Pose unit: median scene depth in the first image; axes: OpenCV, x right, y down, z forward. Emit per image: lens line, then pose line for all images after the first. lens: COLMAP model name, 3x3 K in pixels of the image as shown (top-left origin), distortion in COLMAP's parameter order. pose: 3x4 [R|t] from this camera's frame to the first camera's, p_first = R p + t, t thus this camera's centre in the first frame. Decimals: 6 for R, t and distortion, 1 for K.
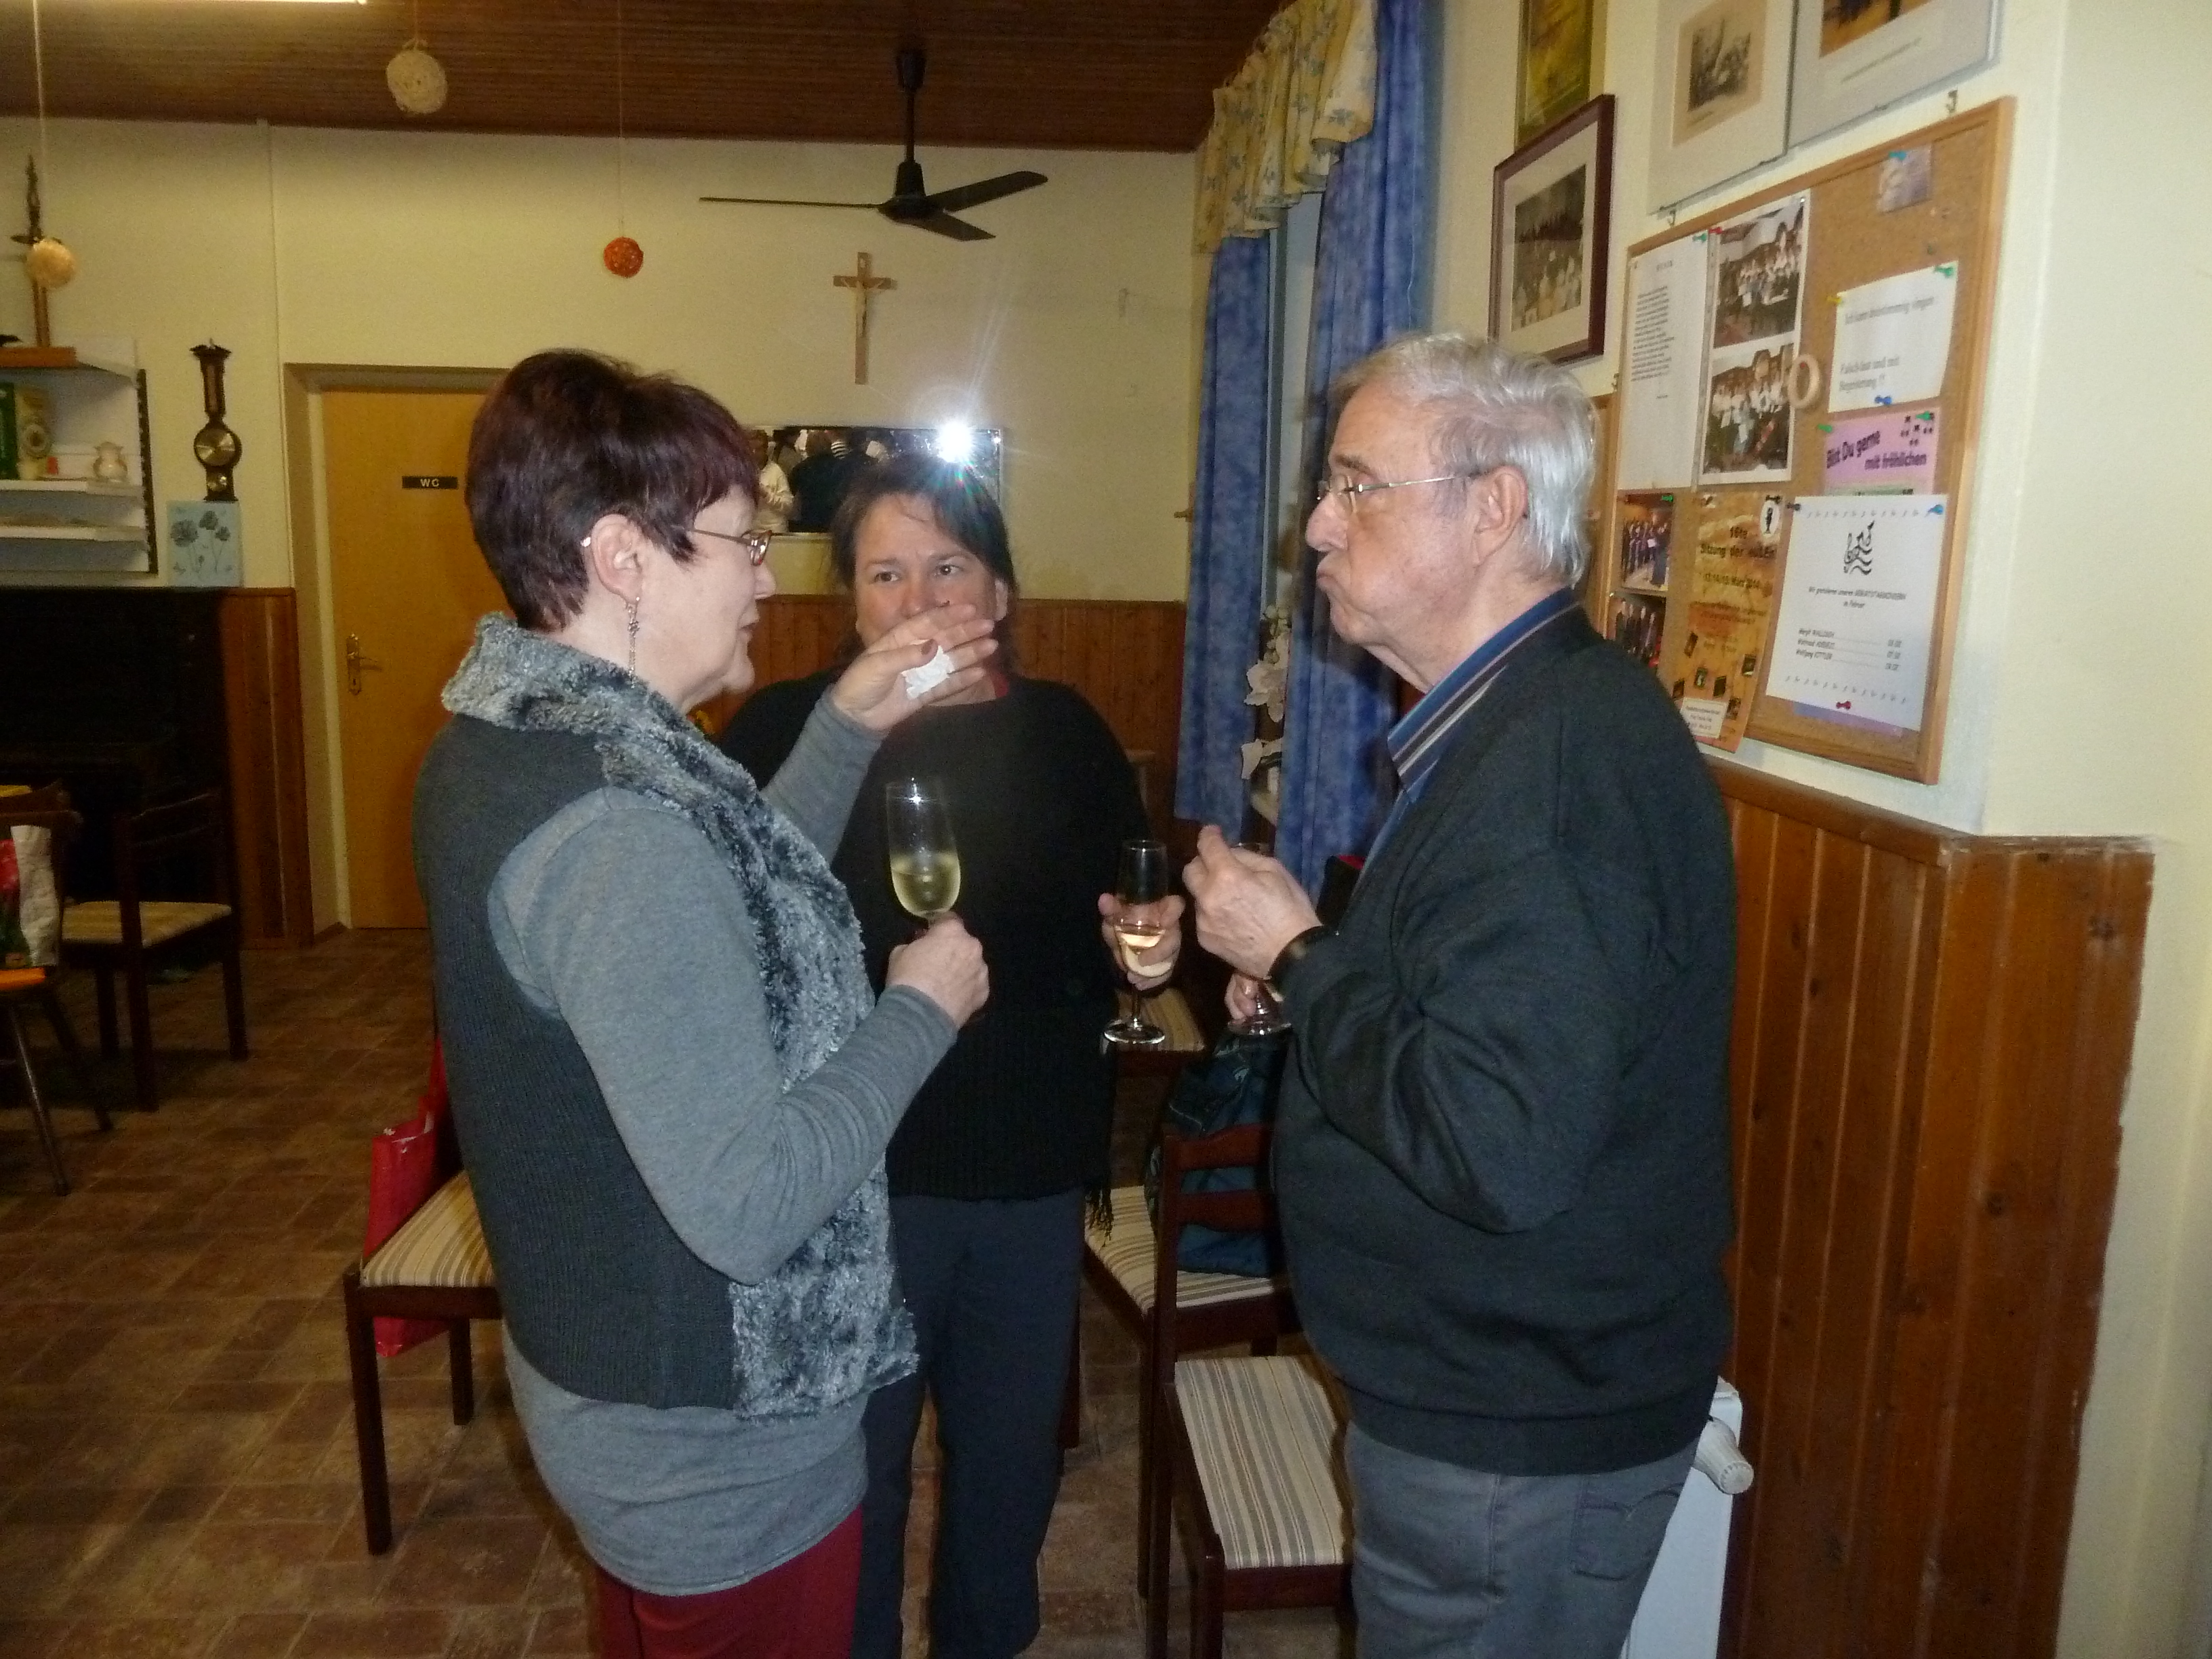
lens RADIAL K [[1708.2, 0, 1095.6], [0, 1708.2, 829.8], [0, 0, 1]] dist [-0.002600, 0.002840]
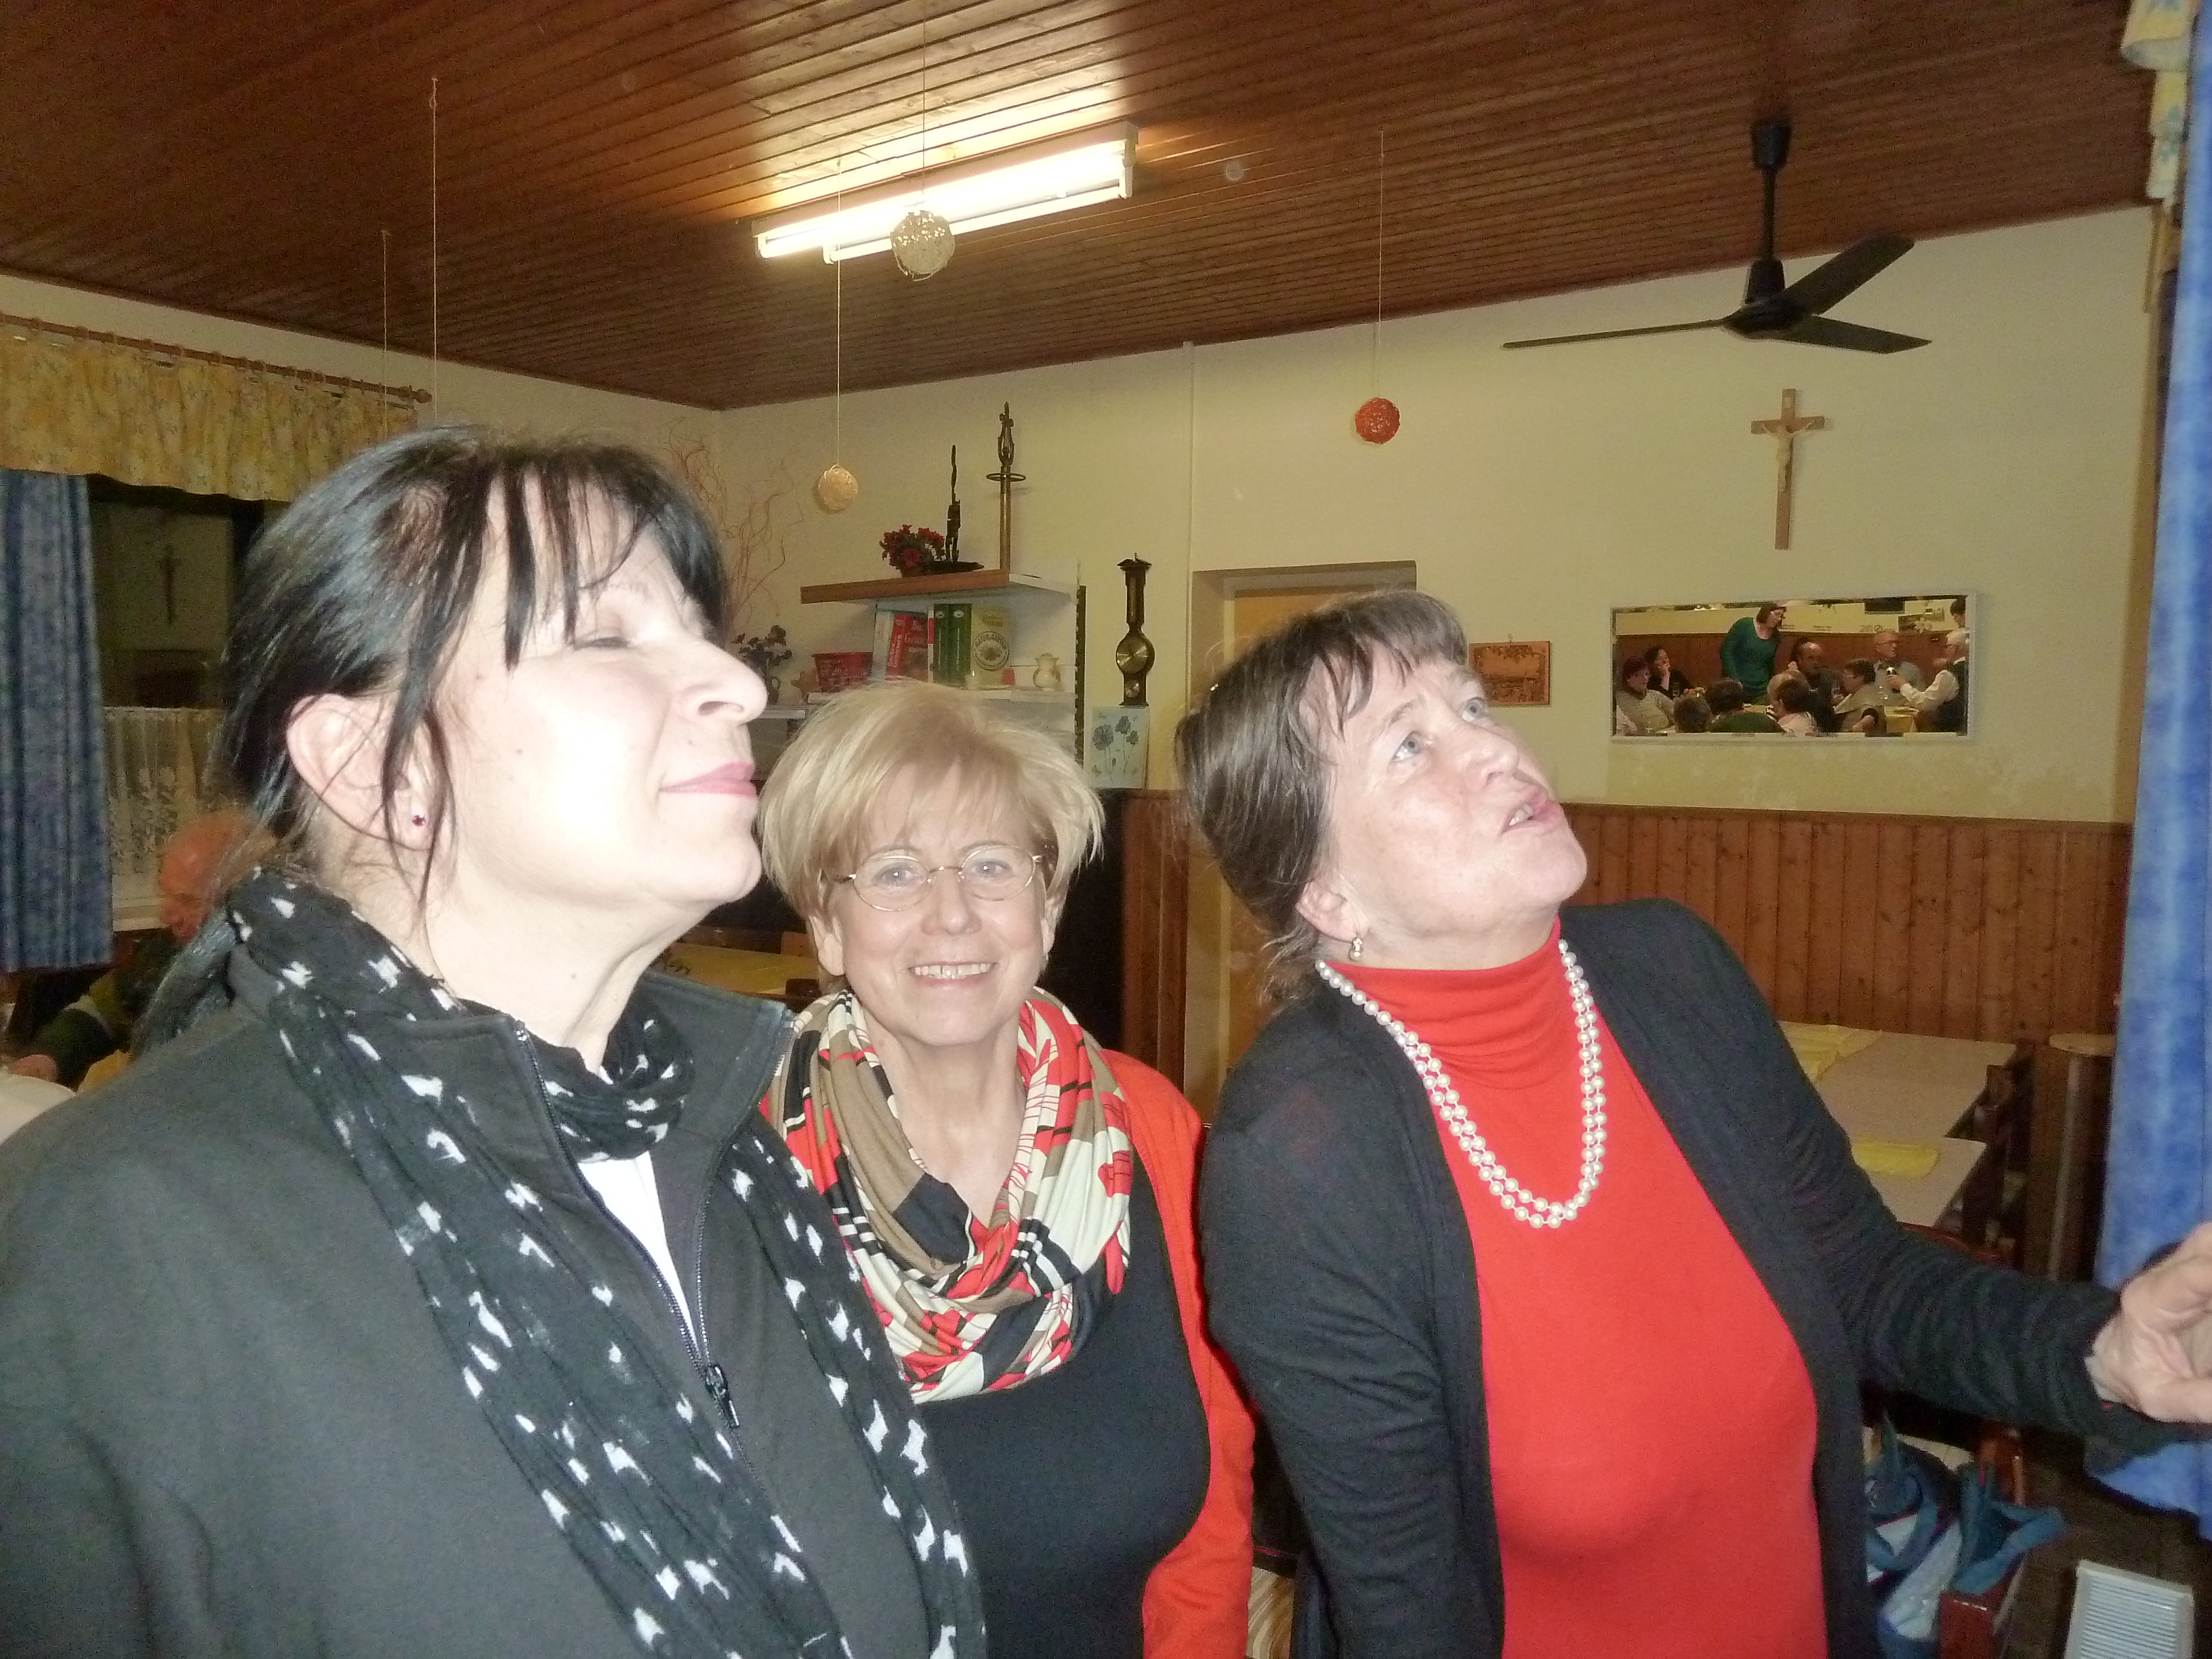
lens RADIAL K [[1708.2, 0, 1113.4], [0, 1708.2, 825.8], [0, 0, 1]] dist [-0.002600, 0.002840]
pose [[0.775980, 0.026306, -0.630208, 0.131488], [-0.102223, 0.991167, -0.084494, -0.032752], [0.622419, 0.129988, 0.771815, 0.206606]]
